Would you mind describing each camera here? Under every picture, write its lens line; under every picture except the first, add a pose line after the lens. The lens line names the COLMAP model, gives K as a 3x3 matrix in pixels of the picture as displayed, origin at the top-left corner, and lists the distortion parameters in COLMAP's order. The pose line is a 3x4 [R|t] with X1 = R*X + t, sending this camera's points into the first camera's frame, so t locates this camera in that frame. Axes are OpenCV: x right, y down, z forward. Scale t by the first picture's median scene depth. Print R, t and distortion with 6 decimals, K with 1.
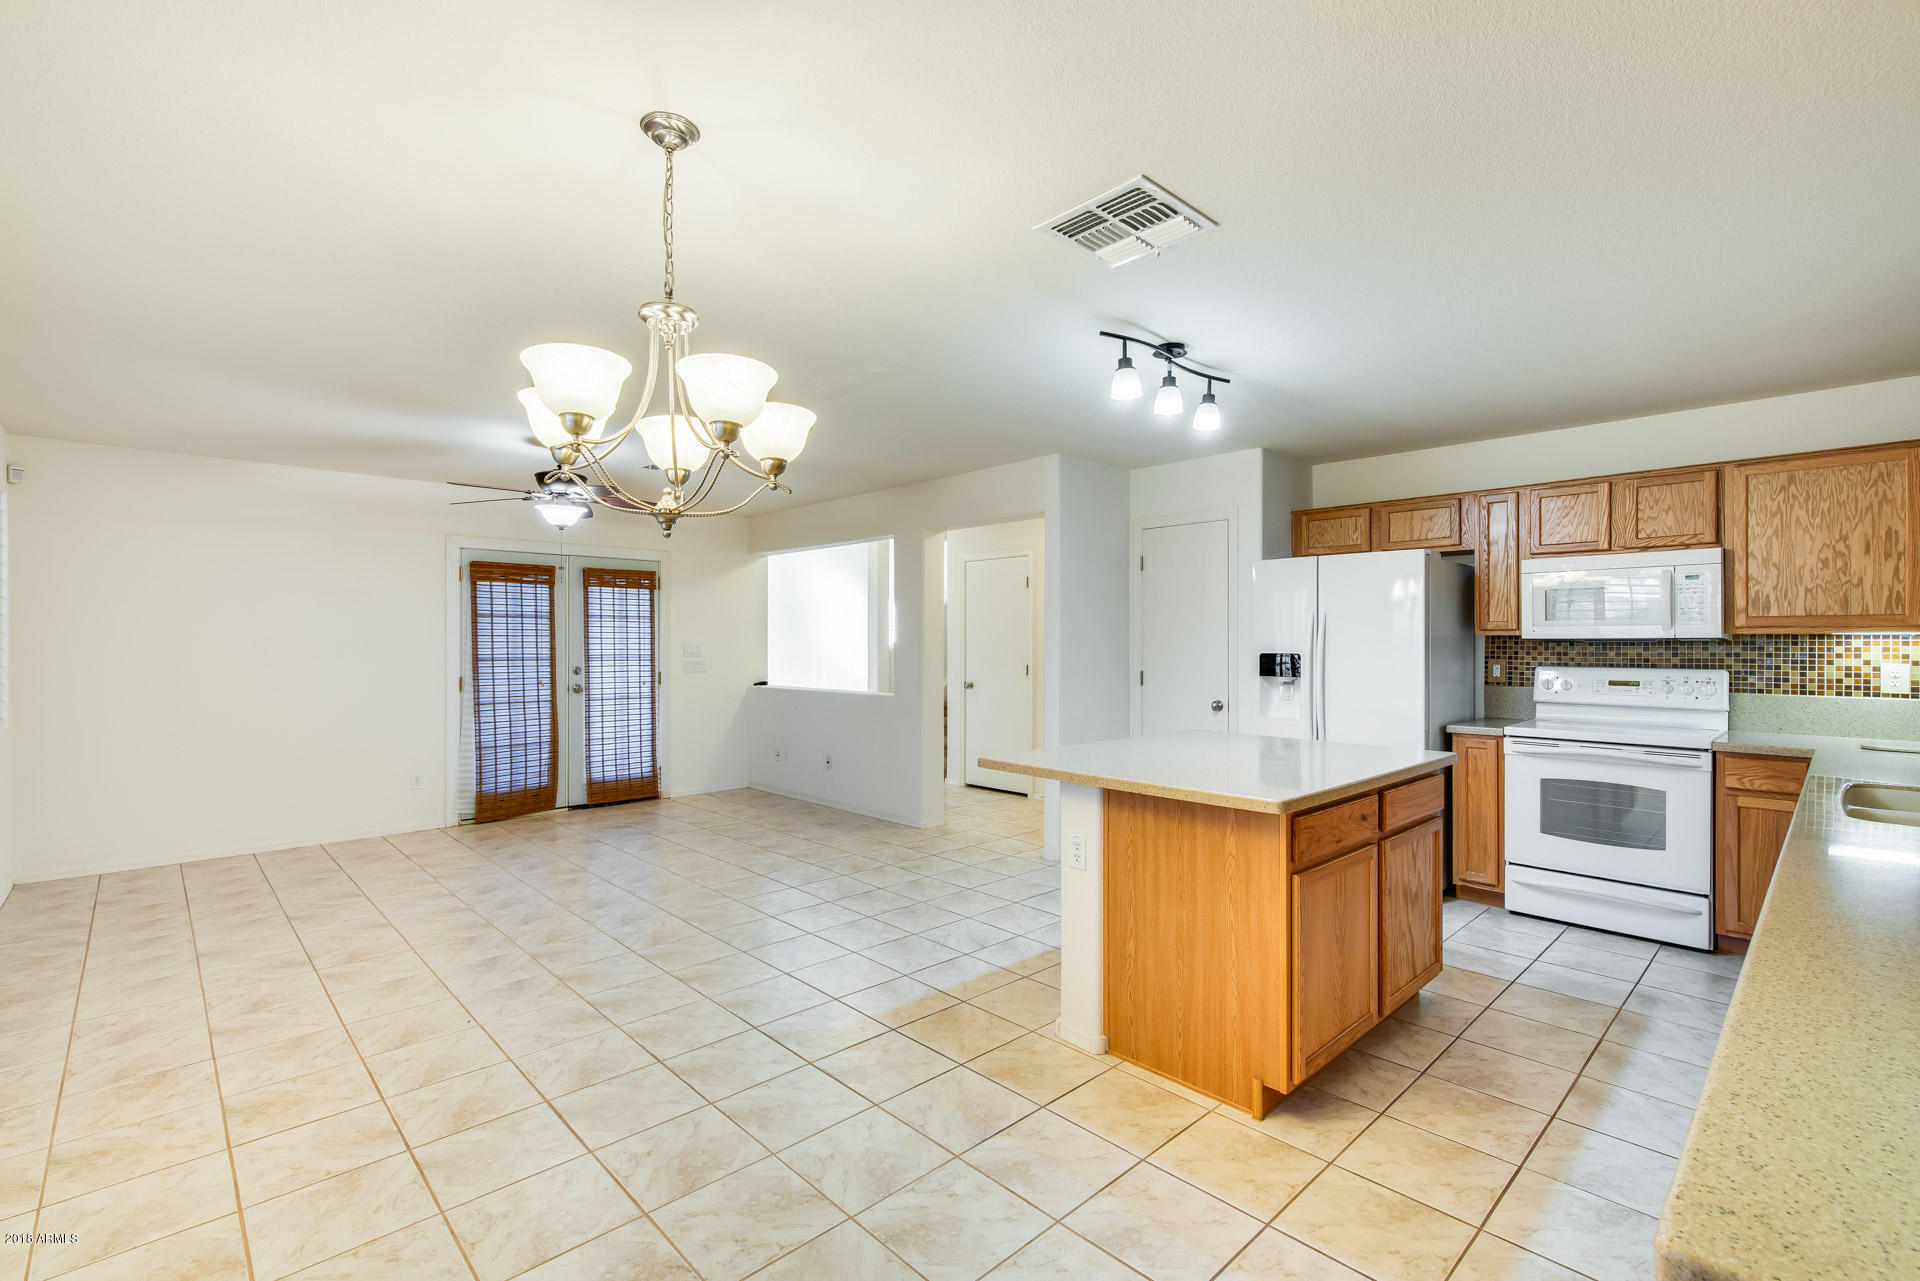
lens RADIAL K [[839.2, 0, 960.0], [0, 839.2, 640.5], [0, 0, 1]] dist [-0.001405, -0.000295]
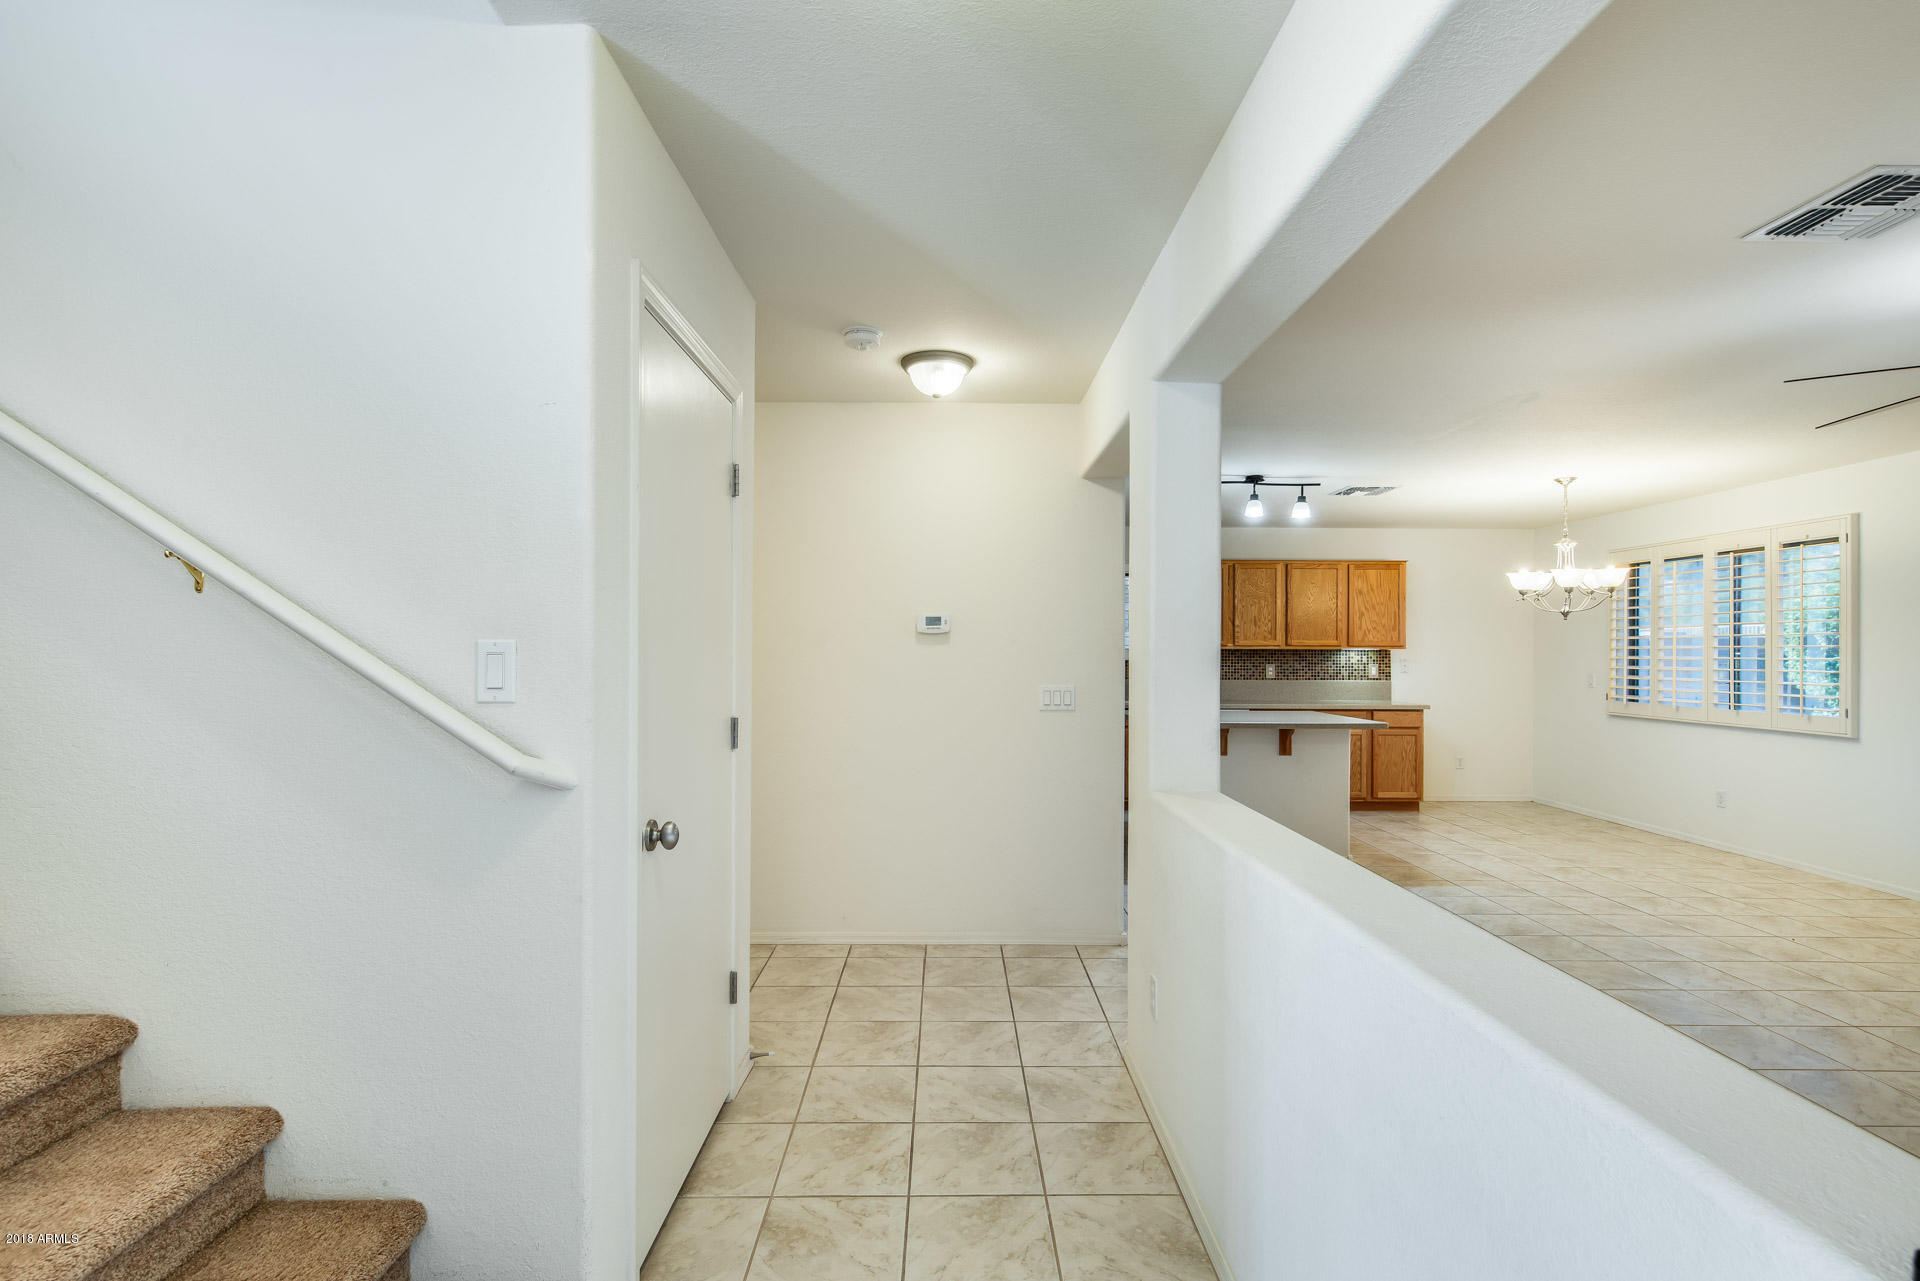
lens RADIAL K [[904.4, 0, 953.4], [0, 904.4, 645.9], [0, 0, 1]] dist [-0.000031, -0.000634]
pose [[-0.729155, -0.000965, 0.684348, -0.477827], [-0.005222, 0.999978, -0.004155, -0.003085], [-0.684329, -0.006604, -0.729144, 2.392346]]
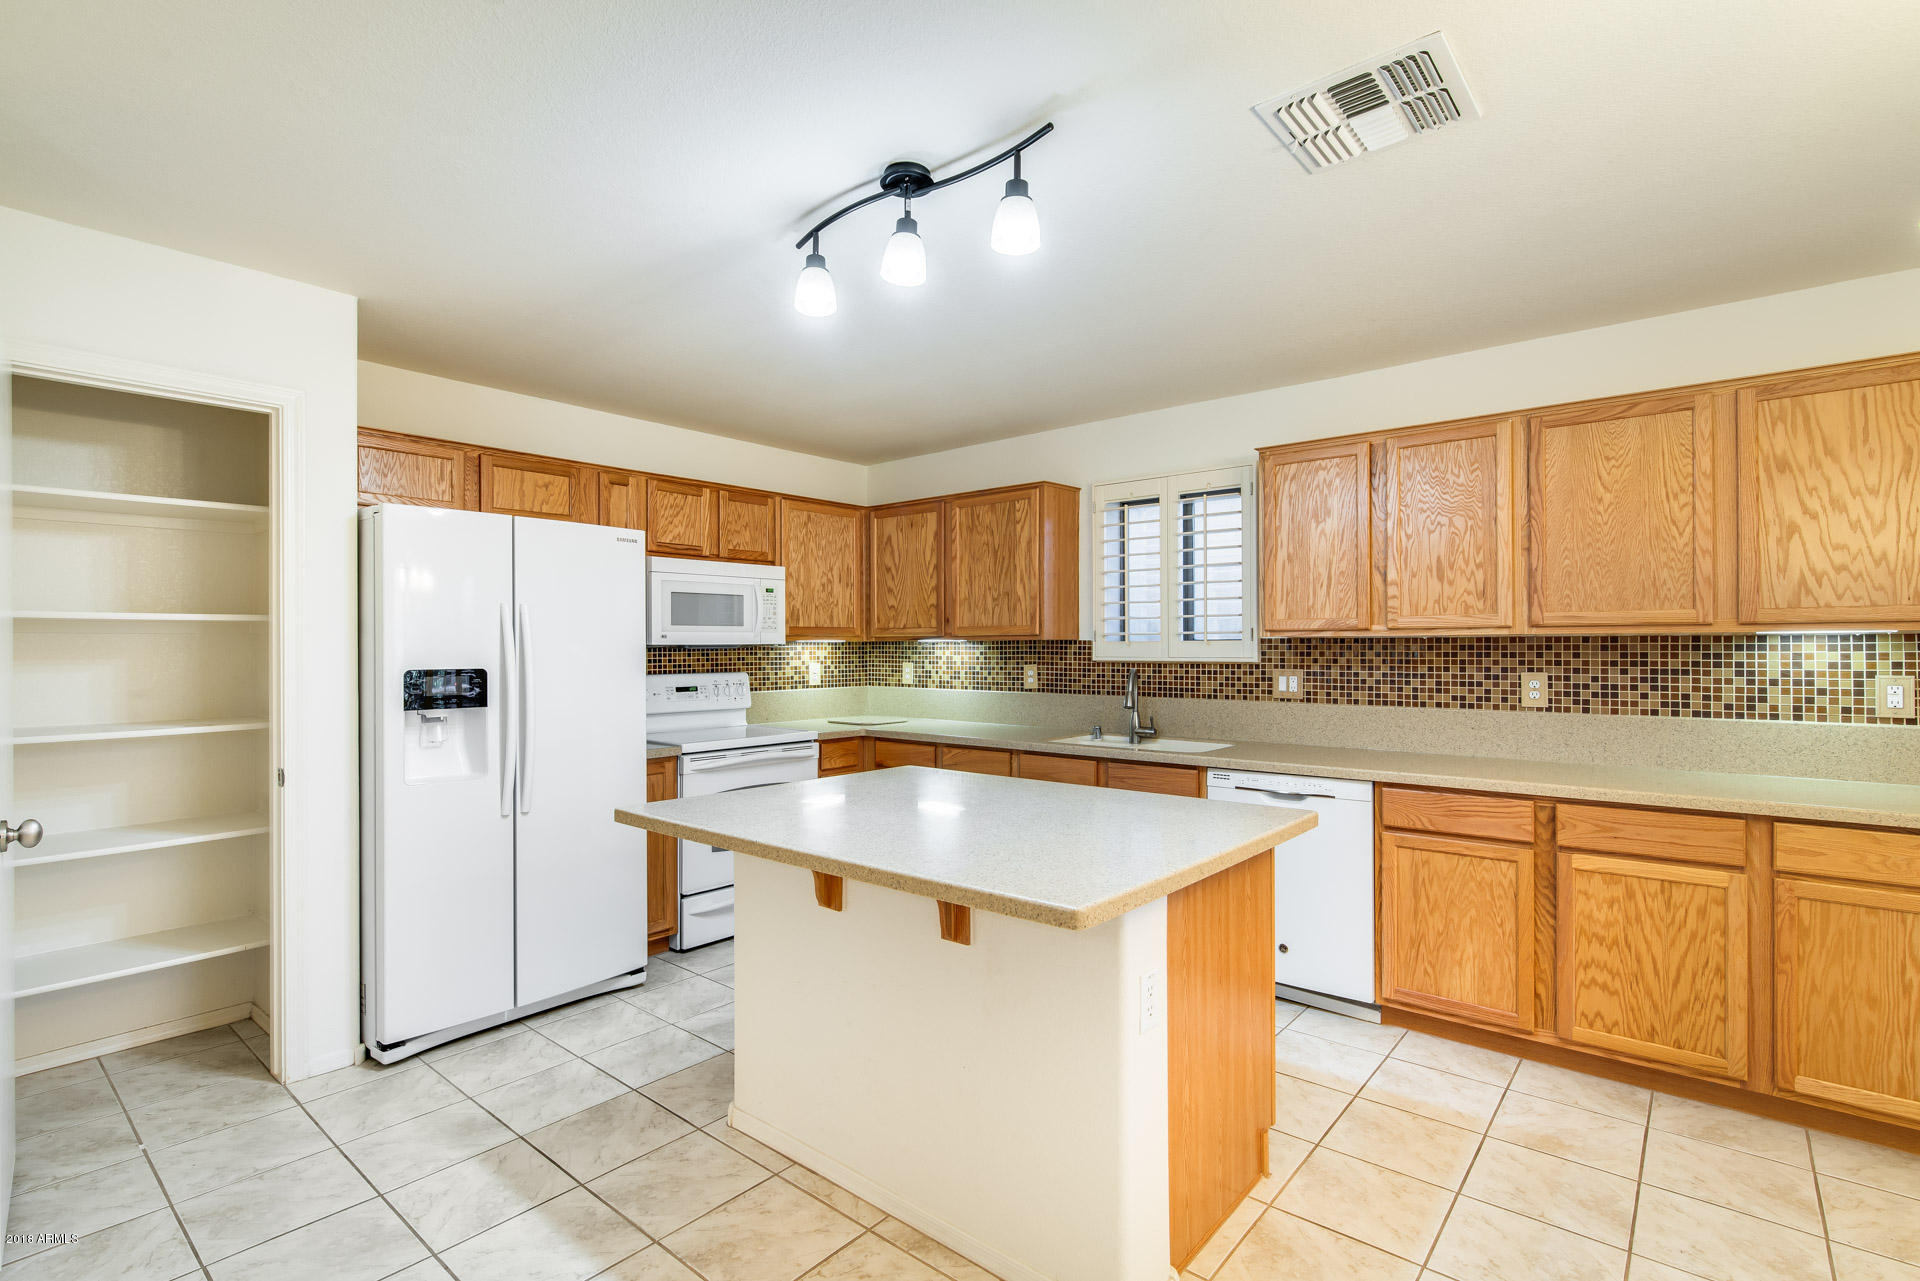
lens RADIAL K [[904.4, 0, 953.4], [0, 904.4, 645.9], [0, 0, 1]] dist [-0.000031, -0.000634]
pose [[-0.104384, 0.000137, 0.994537, -0.369743], [0.003101, 0.999995, 0.000188, -0.000331], [-0.994532, 0.003104, -0.104384, 0.913009]]
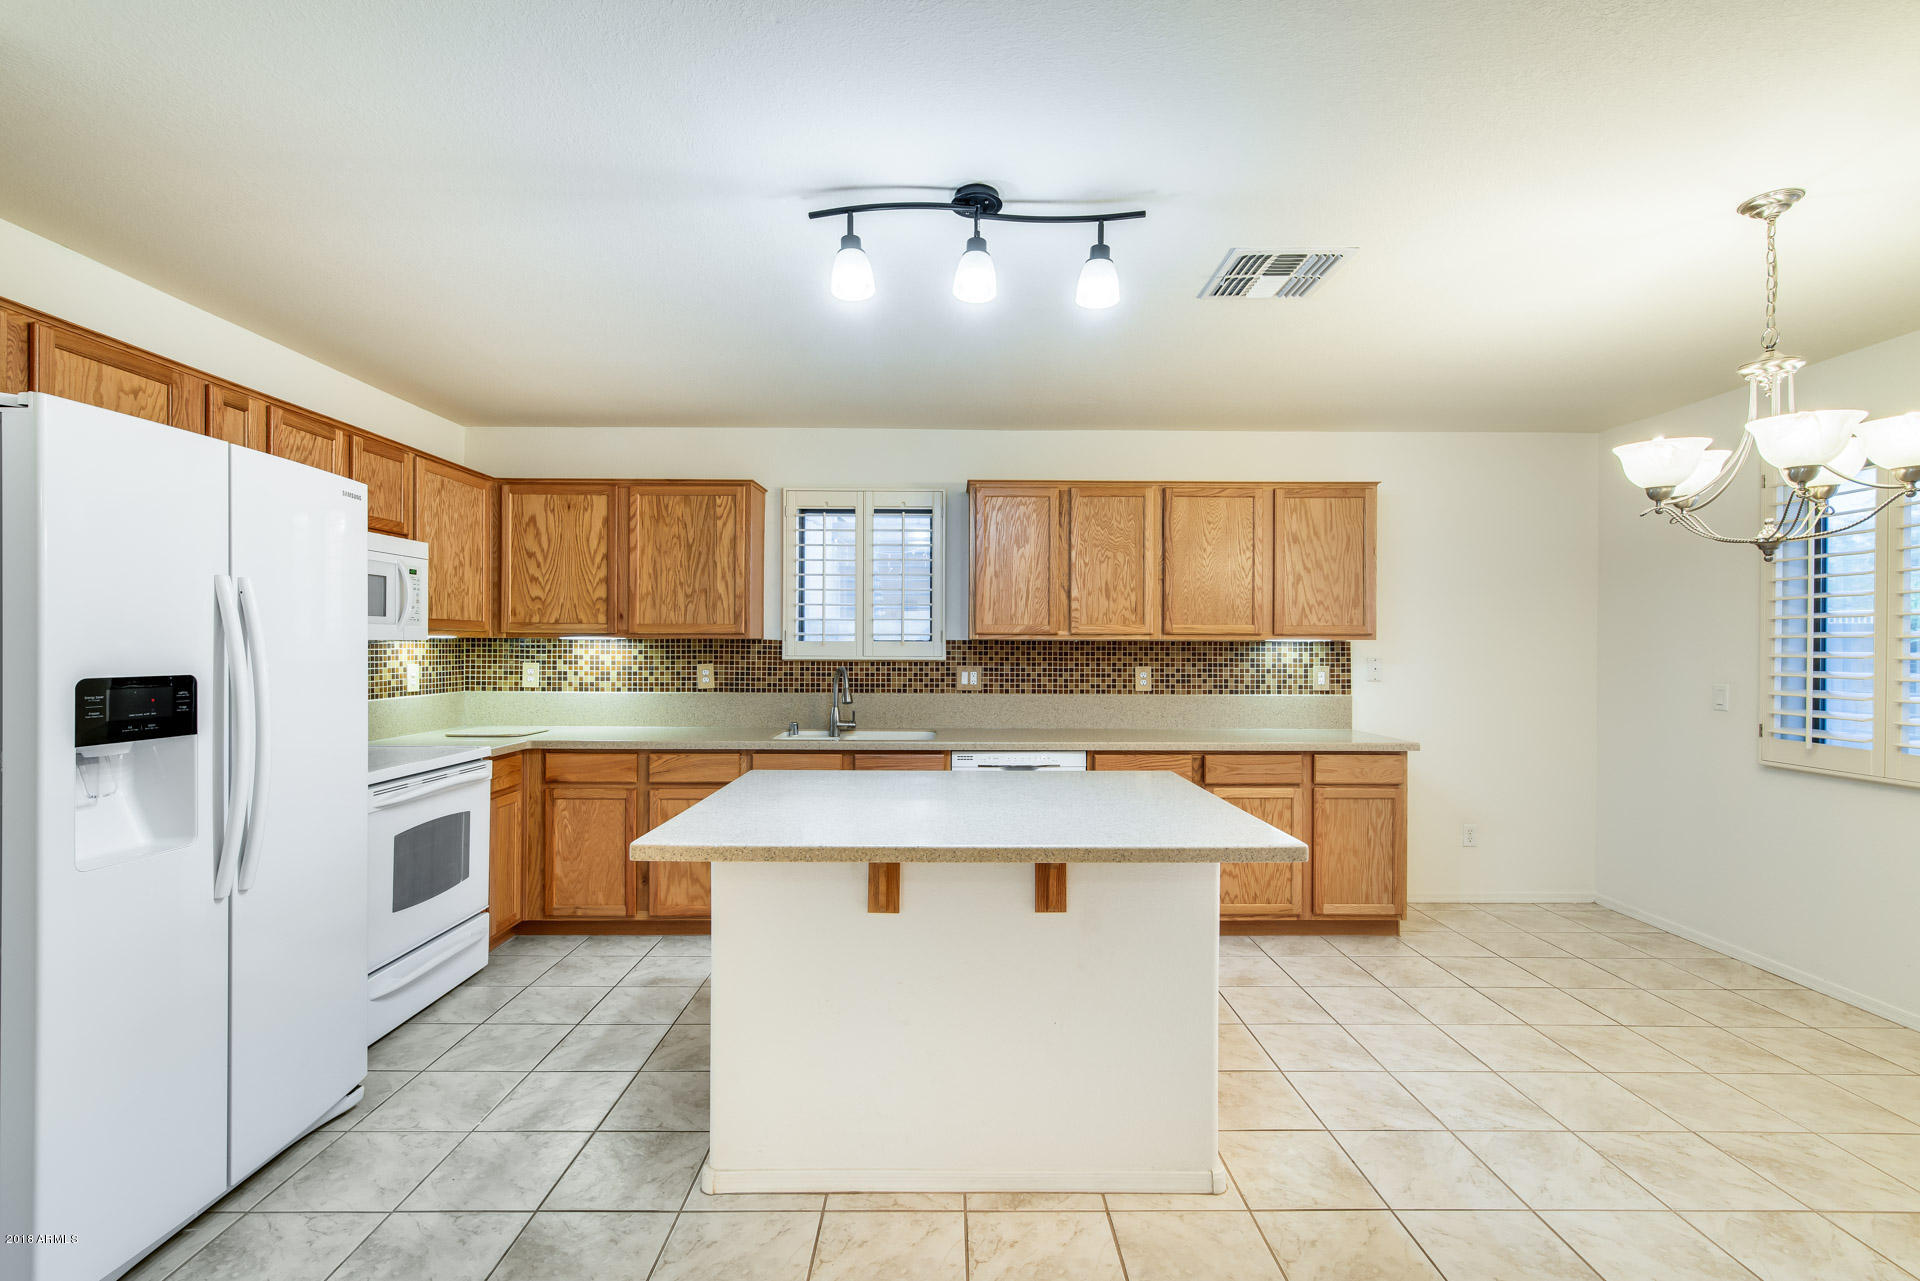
lens RADIAL K [[875.3, 0, 954.5], [0, 875.3, 646.3], [0, 0, 1]] dist [0.001082, -0.000299]
pose [[-0.730051, -0.003619, 0.683384, -0.179396], [-0.004545, 0.999990, 0.000440, 0.000362], [-0.683378, -0.002785, -0.730059, 1.328920]]
